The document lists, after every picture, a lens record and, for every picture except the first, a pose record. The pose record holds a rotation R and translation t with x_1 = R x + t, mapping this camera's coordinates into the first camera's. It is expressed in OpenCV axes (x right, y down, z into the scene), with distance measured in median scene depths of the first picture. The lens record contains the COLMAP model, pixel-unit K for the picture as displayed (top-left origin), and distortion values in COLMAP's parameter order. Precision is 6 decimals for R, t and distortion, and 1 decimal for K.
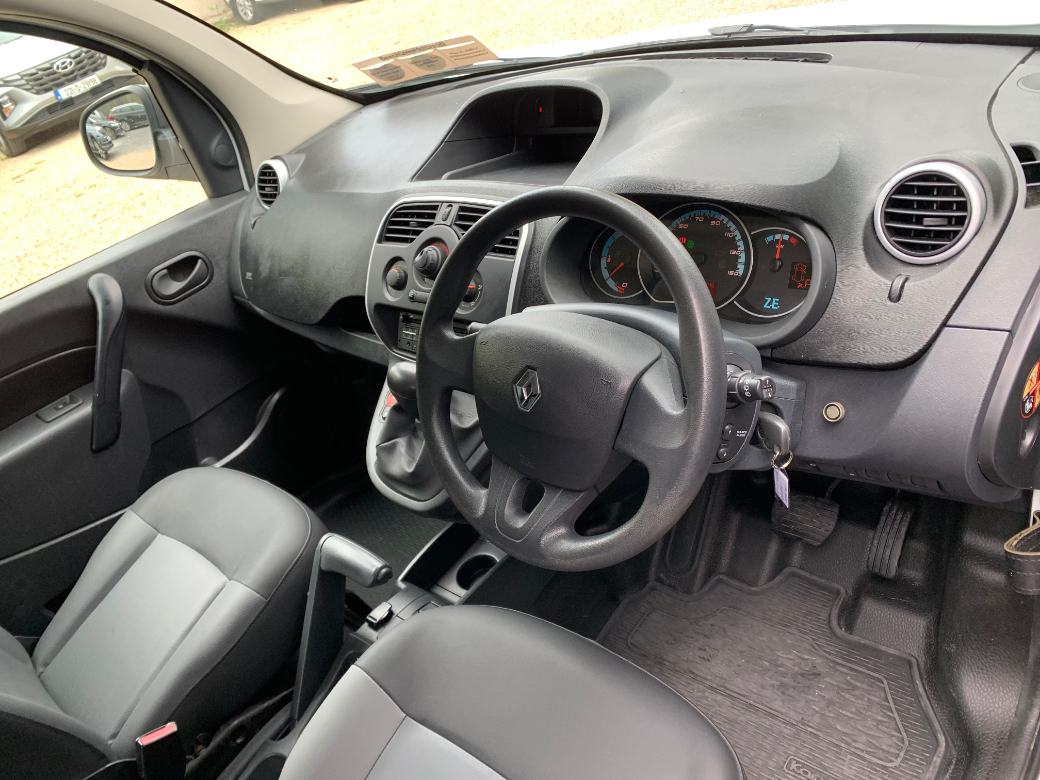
lens RADIAL K [[794.3, 0, 520.0], [0, 794.3, 390.0], [0, 0, 1]] dist [-0.012470, -0.015515]
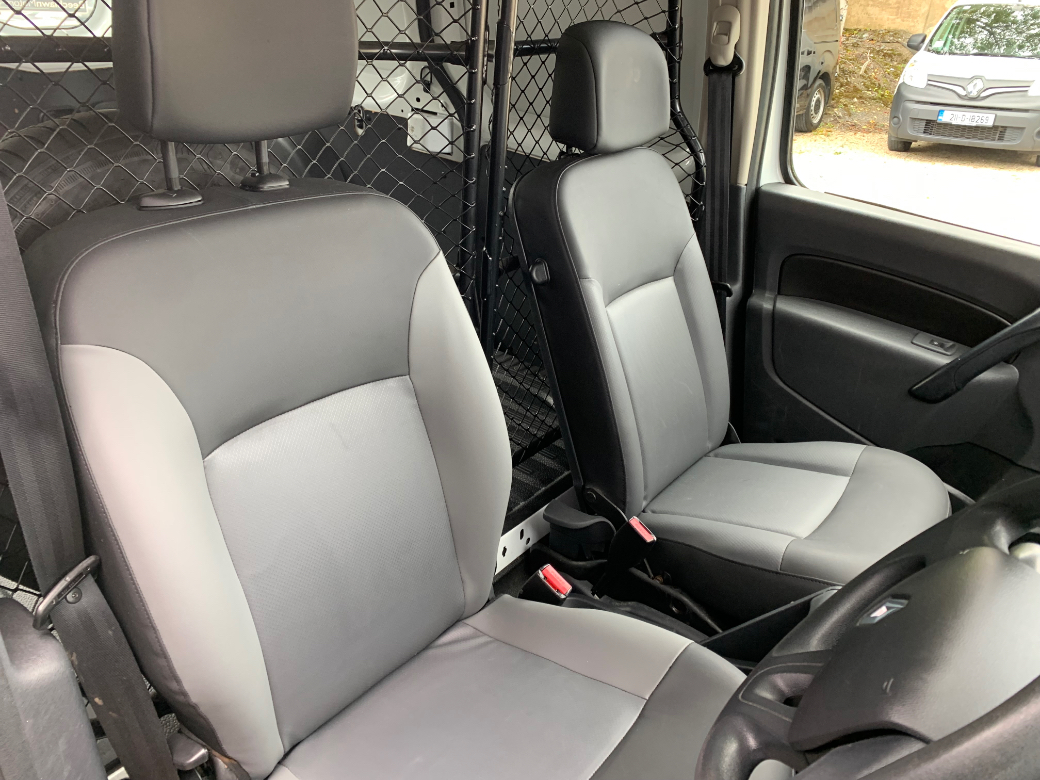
lens RADIAL K [[794.3, 0, 517.4], [0, 794.3, 402.9], [0, 0, 1]] dist [-0.033379, -0.006631]
pose [[-0.033820, 0.666419, -0.744810, 0.282276], [-0.592179, 0.586968, 0.552080, -0.205898], [0.805096, 0.459733, 0.374788, 0.271421]]
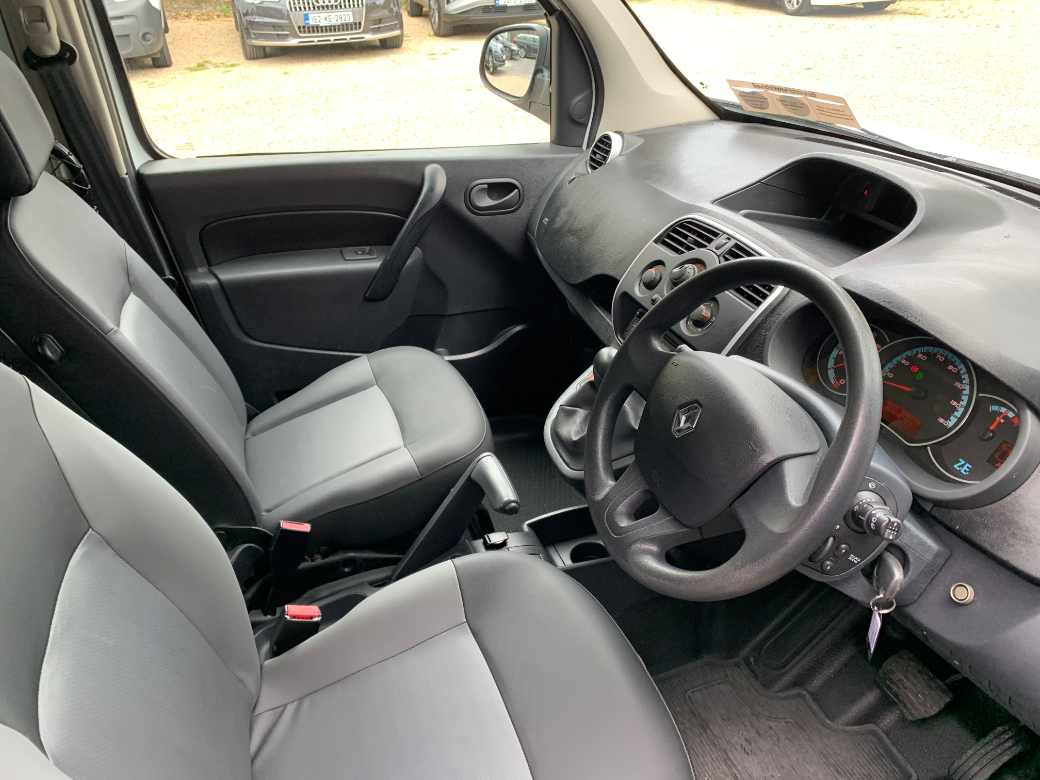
lens RADIAL K [[794.3, 0, 517.4], [0, 794.3, 402.9], [0, 0, 1]] dist [-0.033379, -0.006631]
pose [[0.832440, 0.477379, -0.281343, 0.071098], [-0.469910, 0.877244, 0.098123, -0.011254], [0.293648, 0.050524, 0.954578, -0.069505]]
